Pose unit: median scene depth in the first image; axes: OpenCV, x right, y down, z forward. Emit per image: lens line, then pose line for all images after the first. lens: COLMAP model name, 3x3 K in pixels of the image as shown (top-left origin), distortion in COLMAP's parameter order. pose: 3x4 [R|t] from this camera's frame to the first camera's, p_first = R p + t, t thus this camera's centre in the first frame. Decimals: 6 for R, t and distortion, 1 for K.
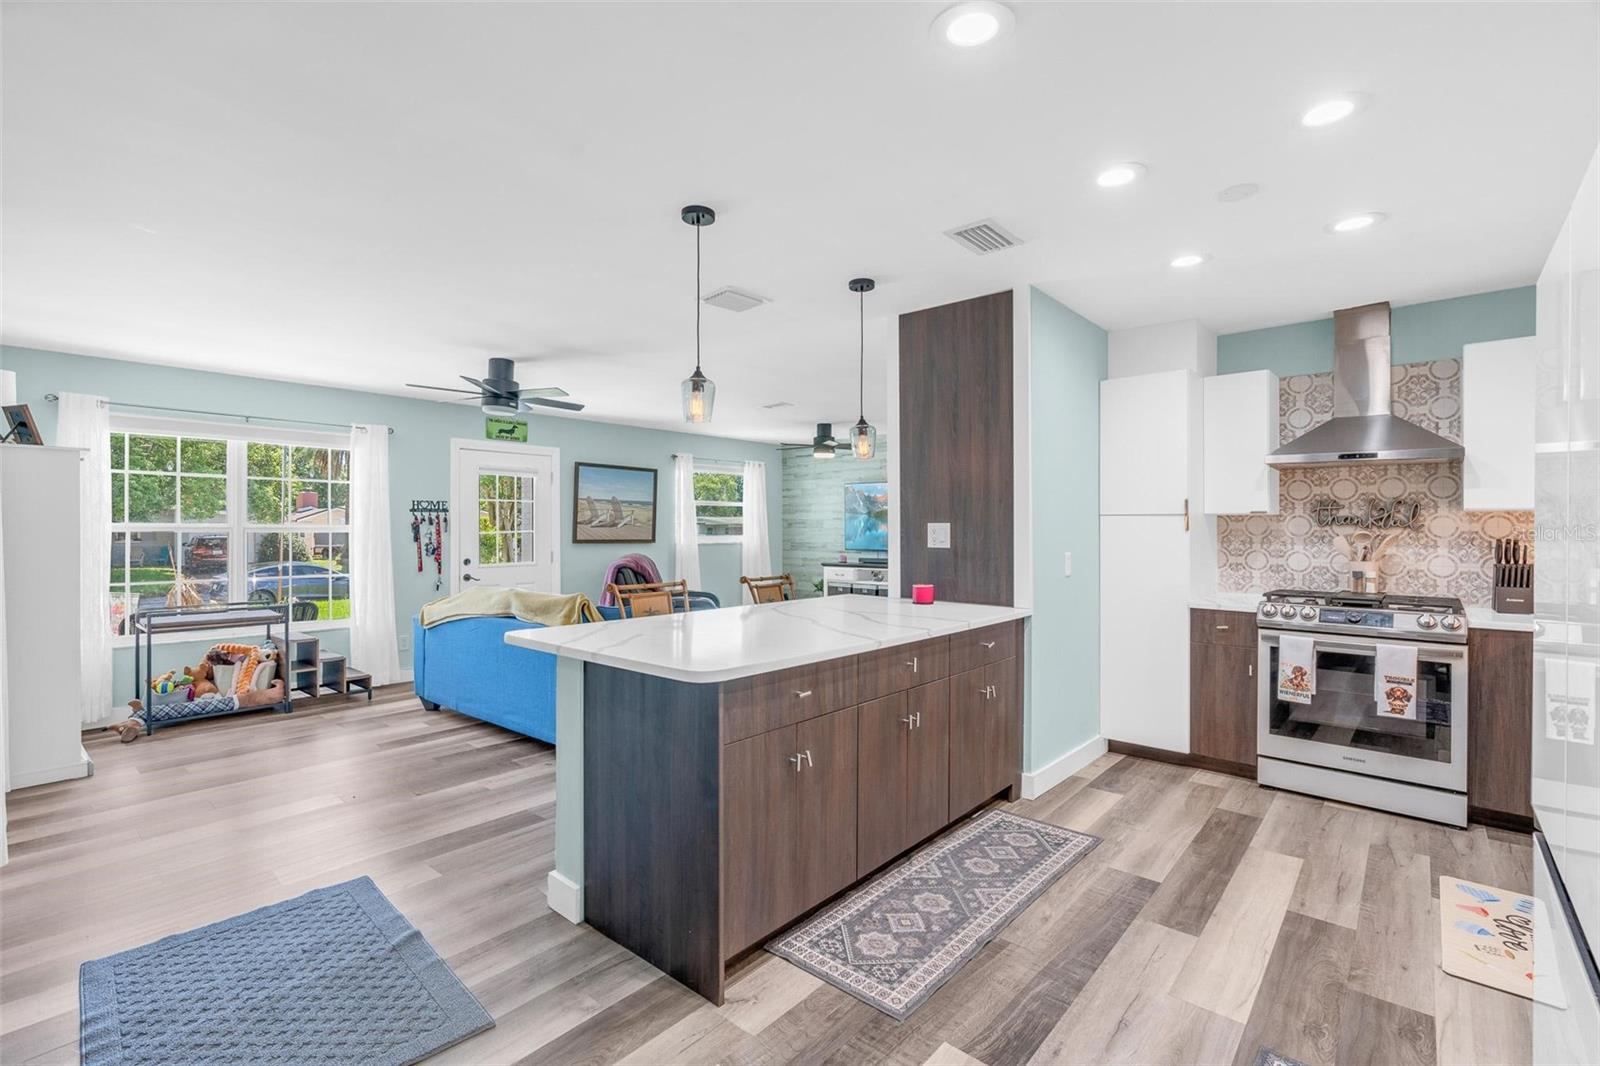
lens RADIAL K [[717.1, 0, 797.7], [0, 717.1, 528.0], [0, 0, 1]] dist [-0.011853, 0.004197]
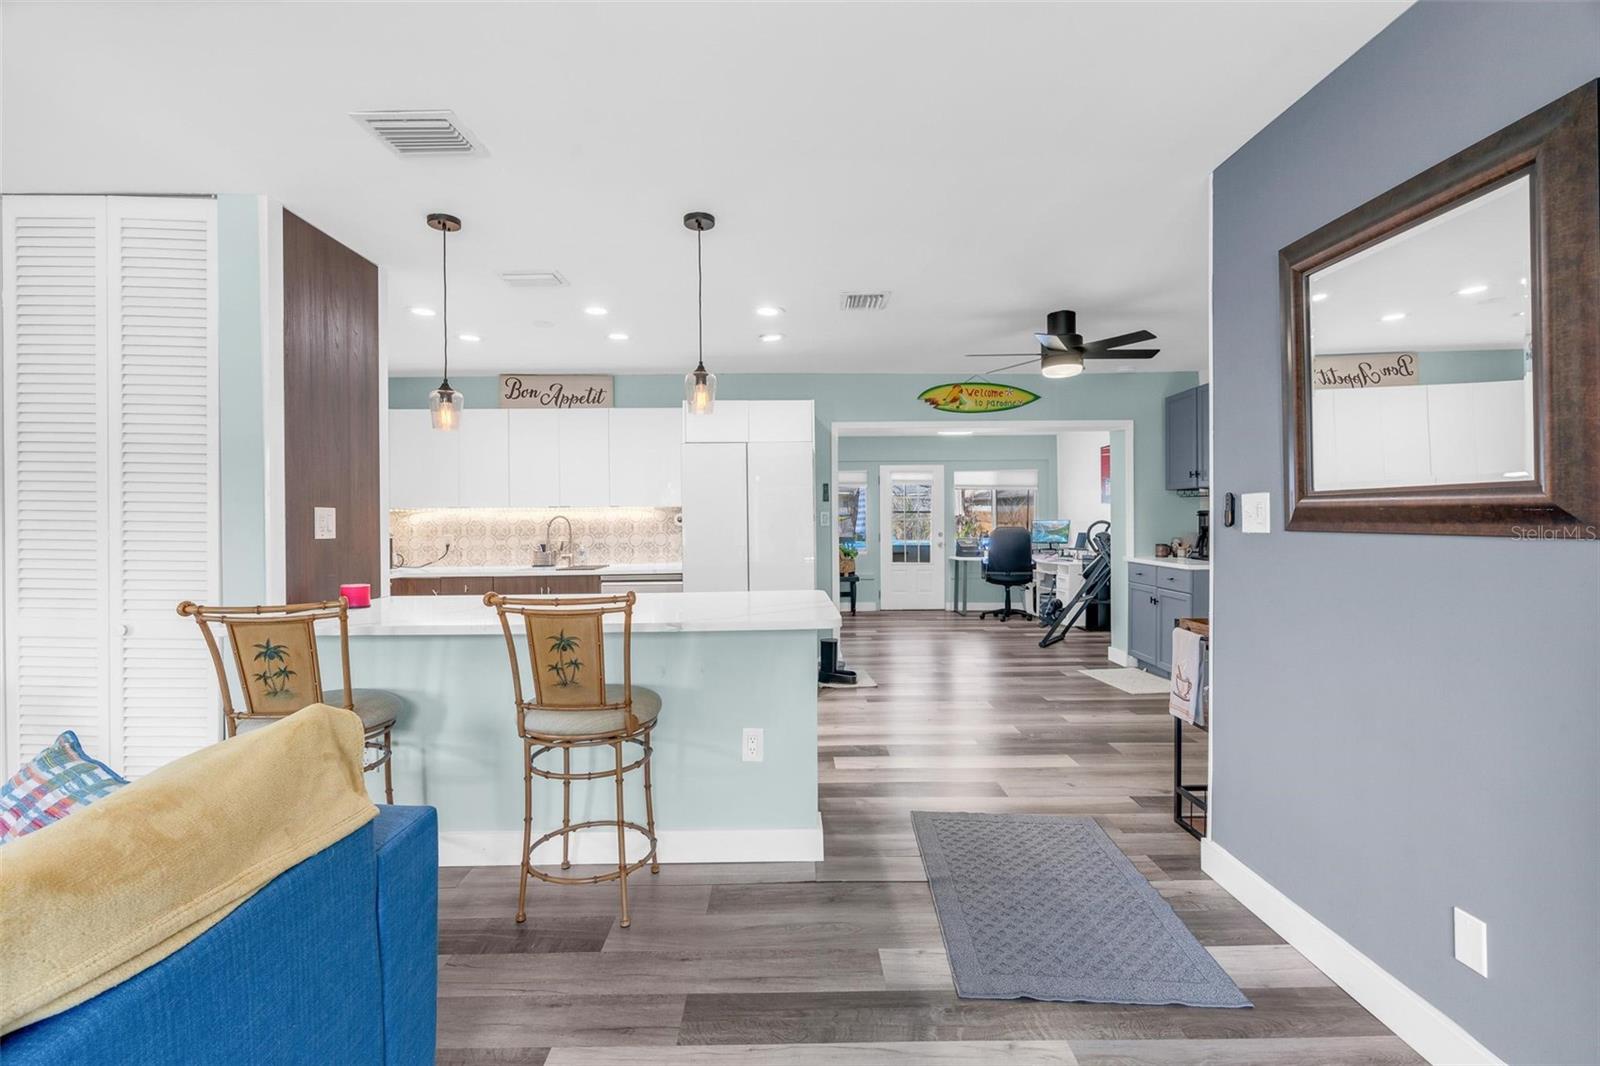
lens RADIAL K [[717.1, 0, 796.1], [0, 717.1, 526.8], [0, 0, 1]] dist [-0.011853, 0.004197]
pose [[-0.668003, 0.000133, 0.744158, -0.588869], [0.006004, 0.999968, 0.005211, 0.010446], [-0.744134, 0.007949, -0.667983, 0.914245]]
